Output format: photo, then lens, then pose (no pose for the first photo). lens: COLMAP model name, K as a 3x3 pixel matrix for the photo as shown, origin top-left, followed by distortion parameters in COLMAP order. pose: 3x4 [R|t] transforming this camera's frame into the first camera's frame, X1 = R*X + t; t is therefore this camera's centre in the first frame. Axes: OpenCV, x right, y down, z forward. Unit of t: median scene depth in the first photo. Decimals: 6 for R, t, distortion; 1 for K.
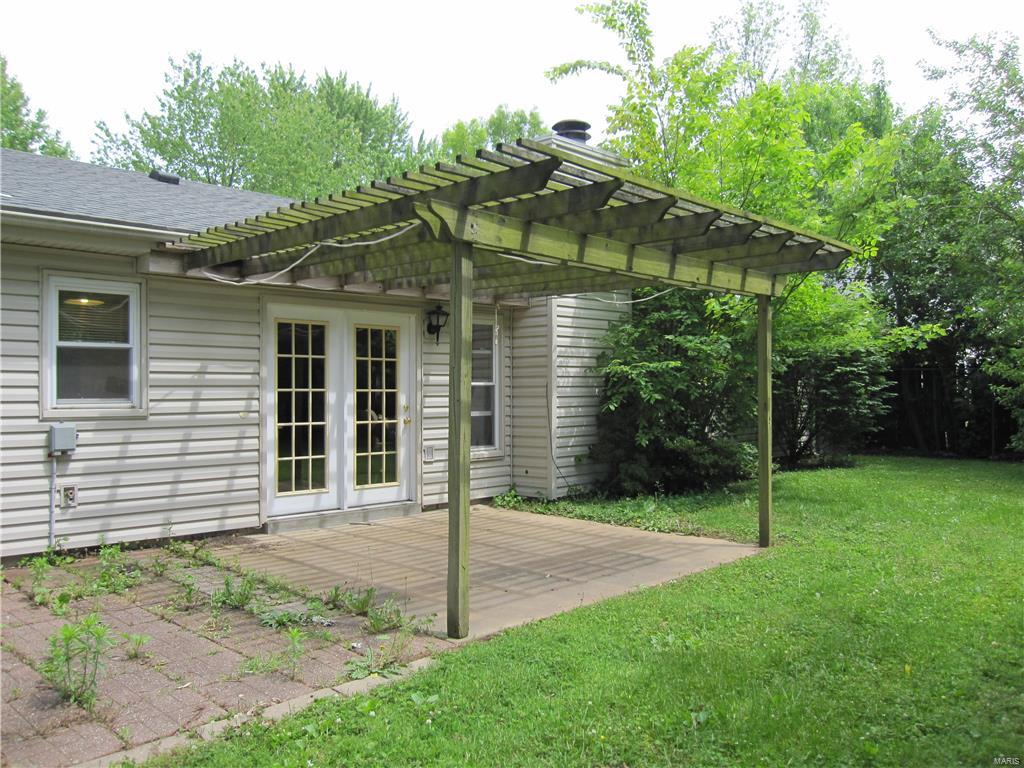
lens RADIAL K [[842.7, 0, 512.3], [0, 842.7, 385.5], [0, 0, 1]] dist [-0.078921, 0.049132]
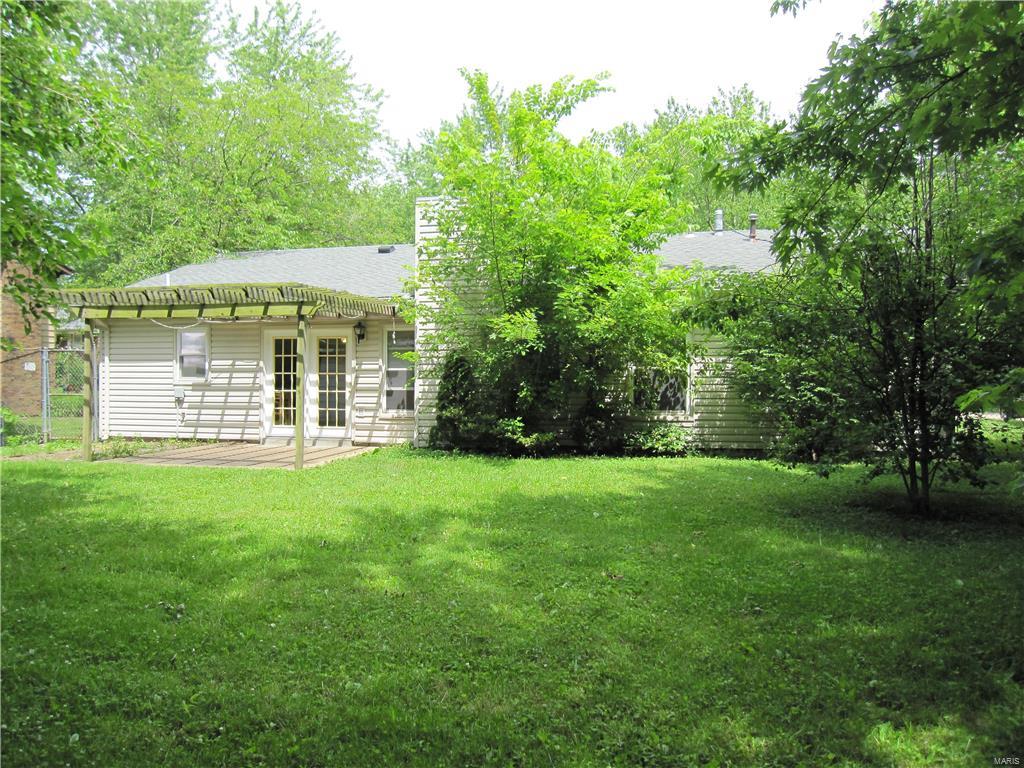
lens RADIAL K [[842.7, 0, 512.9], [0, 842.7, 382.3], [0, 0, 1]] dist [-0.078921, 0.049132]
pose [[0.523681, 0.013124, -0.851814, 1.662007], [0.002699, 0.999851, 0.017064, -0.005682], [0.851910, -0.011236, 0.523567, 0.436453]]
